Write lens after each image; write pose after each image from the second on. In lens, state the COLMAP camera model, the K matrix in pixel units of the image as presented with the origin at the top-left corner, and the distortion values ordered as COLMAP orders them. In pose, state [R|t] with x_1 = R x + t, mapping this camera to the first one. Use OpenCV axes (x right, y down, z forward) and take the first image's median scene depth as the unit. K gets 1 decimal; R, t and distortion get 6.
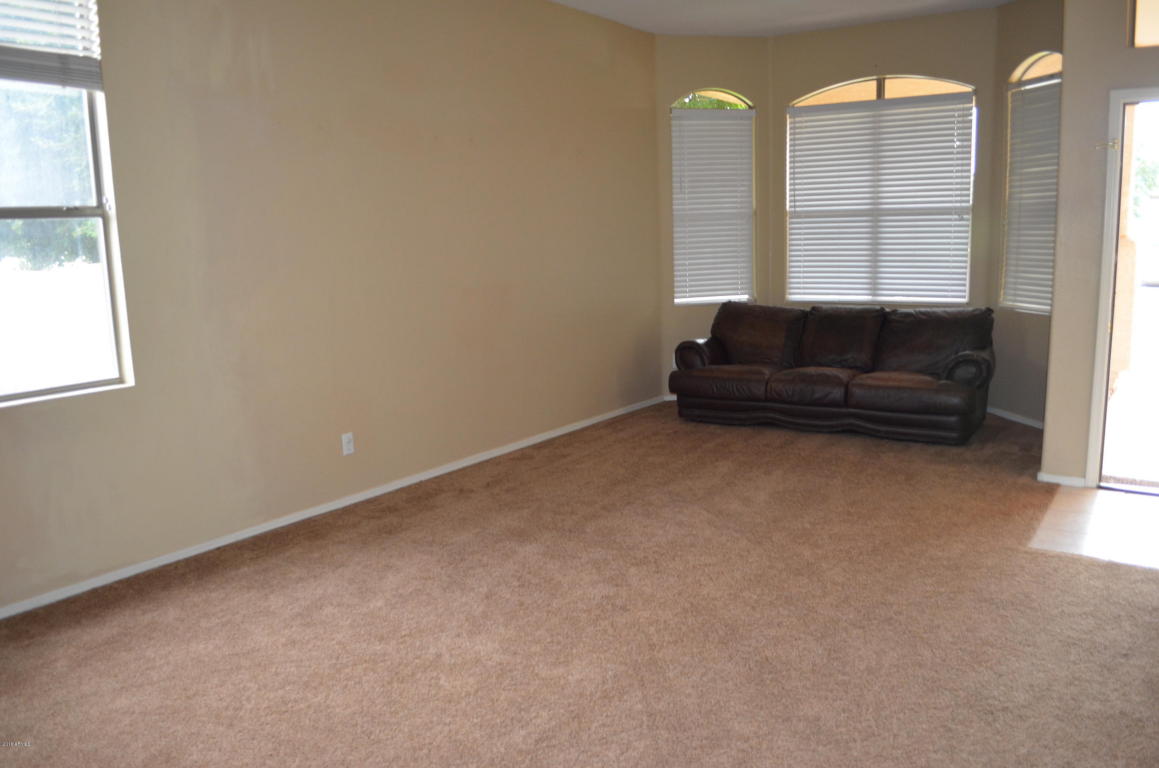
lens RADIAL K [[916.1, 0, 579.9], [0, 916.1, 403.6], [0, 0, 1]] dist [-0.070678, -0.005681]
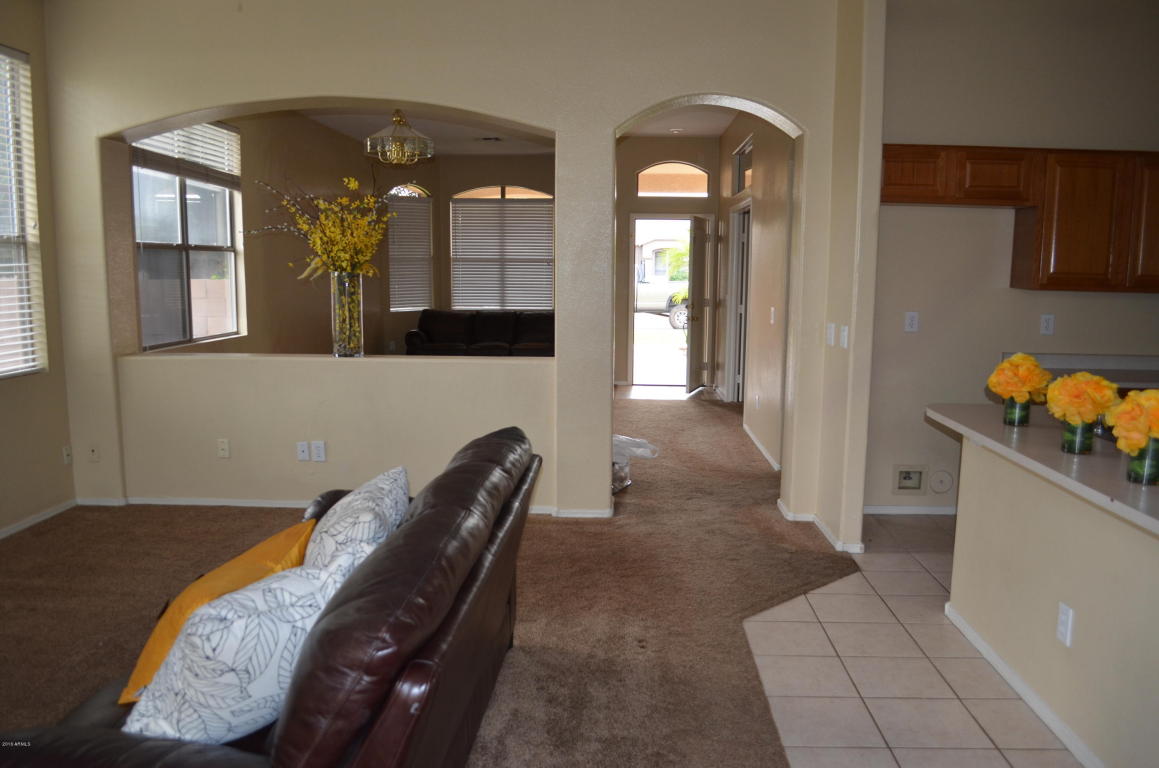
lens RADIAL K [[916.1, 0, 579.9], [0, 916.1, 403.6], [0, 0, 1]] dist [-0.070678, -0.005681]
pose [[0.847680, -0.043271, 0.528739, -0.519668], [0.064784, 0.997652, -0.022216, 0.124983], [-0.526537, 0.053085, 0.848493, -0.613276]]
